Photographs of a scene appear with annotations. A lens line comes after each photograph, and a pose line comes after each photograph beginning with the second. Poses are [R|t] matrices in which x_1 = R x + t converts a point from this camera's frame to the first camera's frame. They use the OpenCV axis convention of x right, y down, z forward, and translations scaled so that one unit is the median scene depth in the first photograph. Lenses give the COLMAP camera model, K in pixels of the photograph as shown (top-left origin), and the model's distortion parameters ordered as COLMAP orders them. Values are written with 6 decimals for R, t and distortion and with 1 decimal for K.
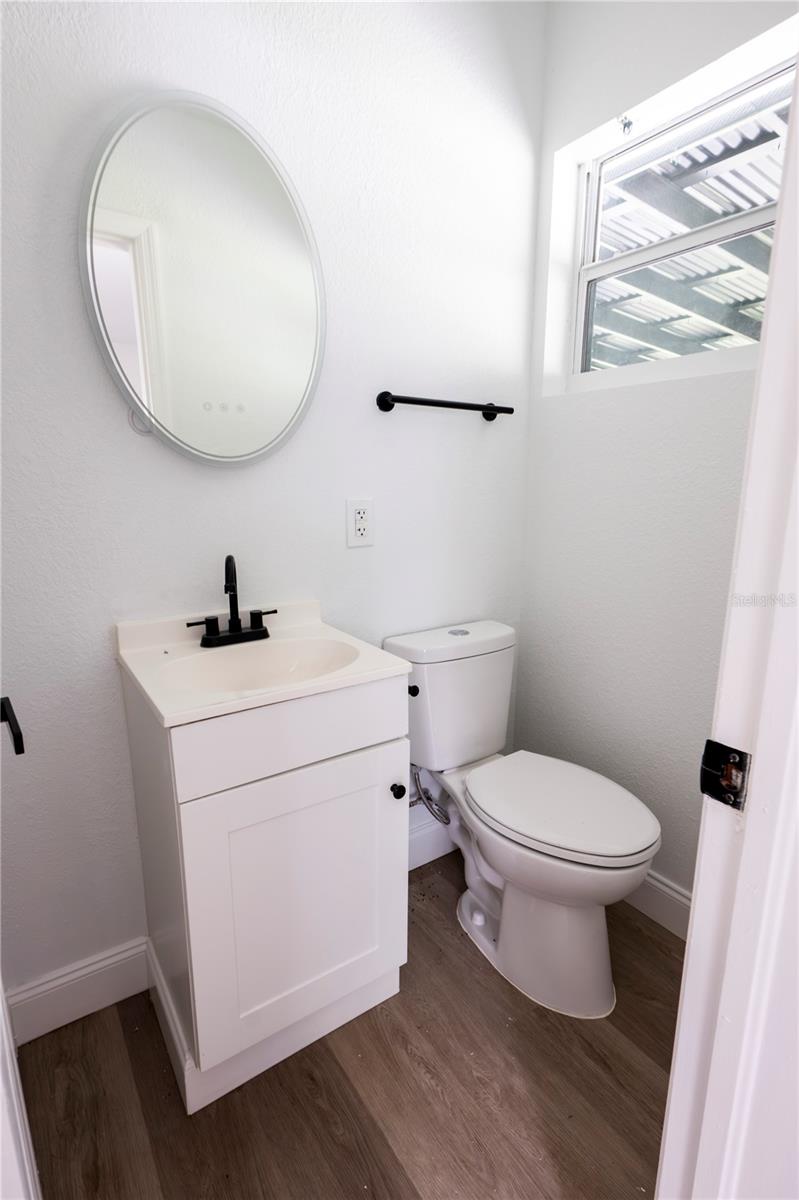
lens RADIAL K [[597.2, 0, 399.3], [0, 597.2, 613.4], [0, 0, 1]] dist [-0.002377, 0.000006]
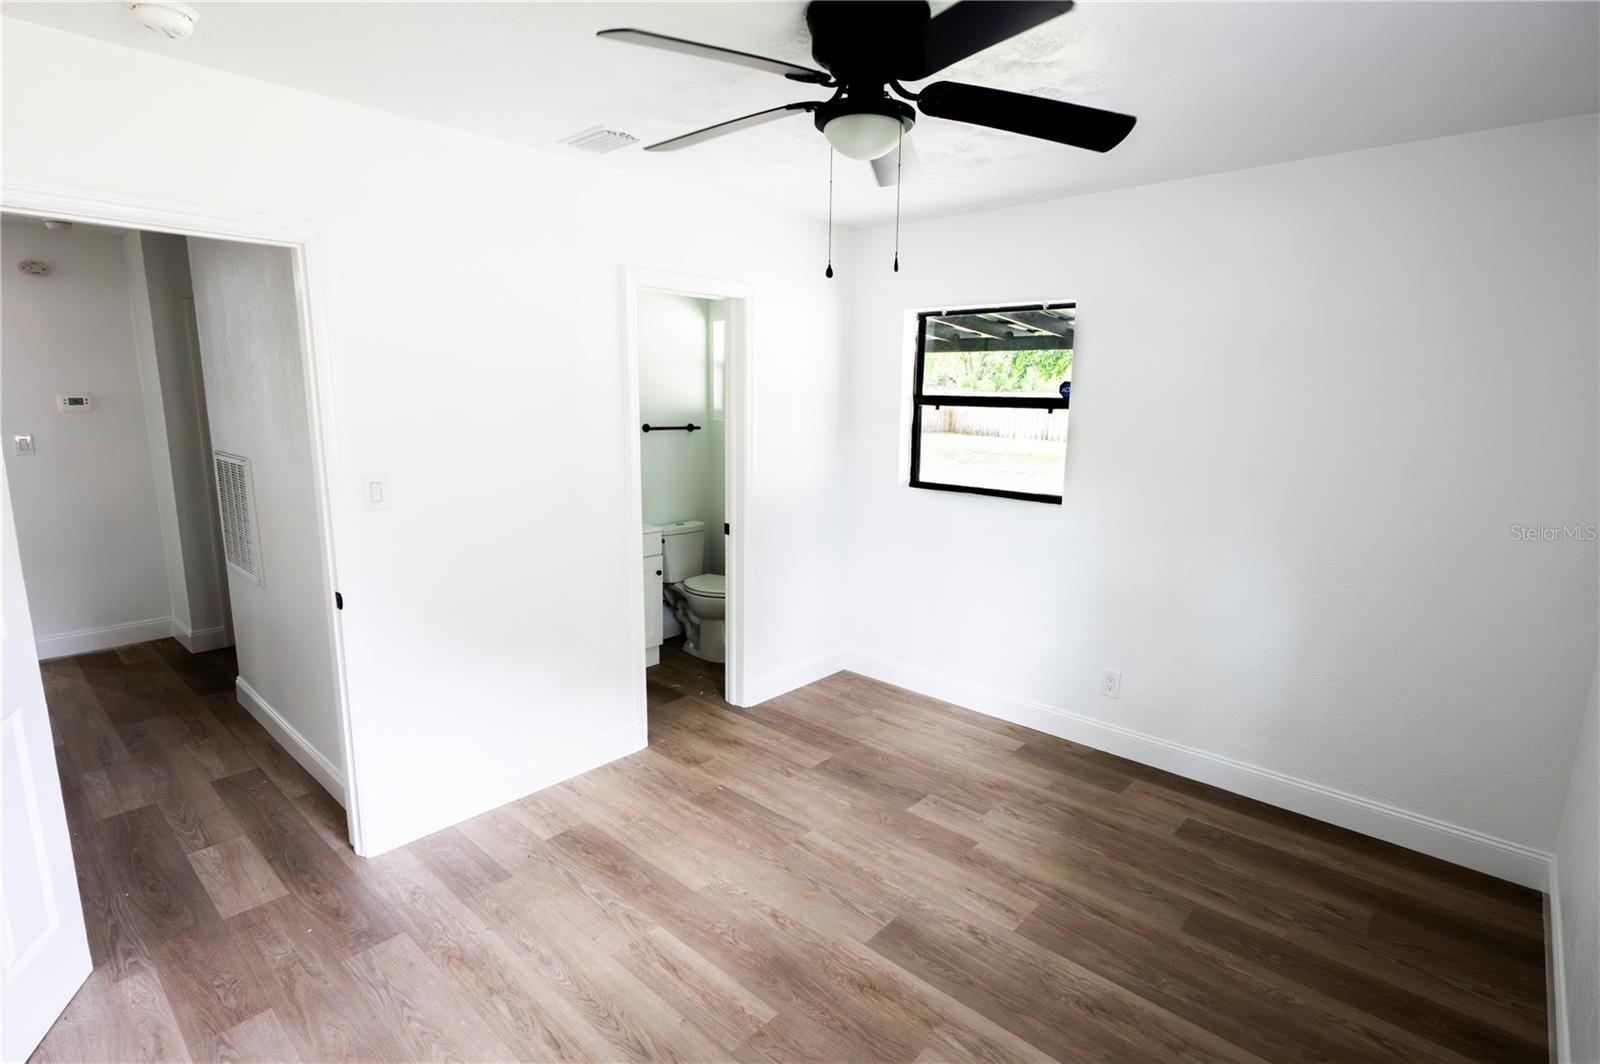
lens RADIAL K [[788.6, 0, 791.3], [0, 788.6, 532.8], [0, 0, 1]] dist [-0.001499, 0.001091]
pose [[0.972345, -0.024370, 0.232276, -0.235173], [0.034973, 0.998520, -0.041643, 0.259111], [-0.230917, 0.048615, 0.971758, -2.565712]]
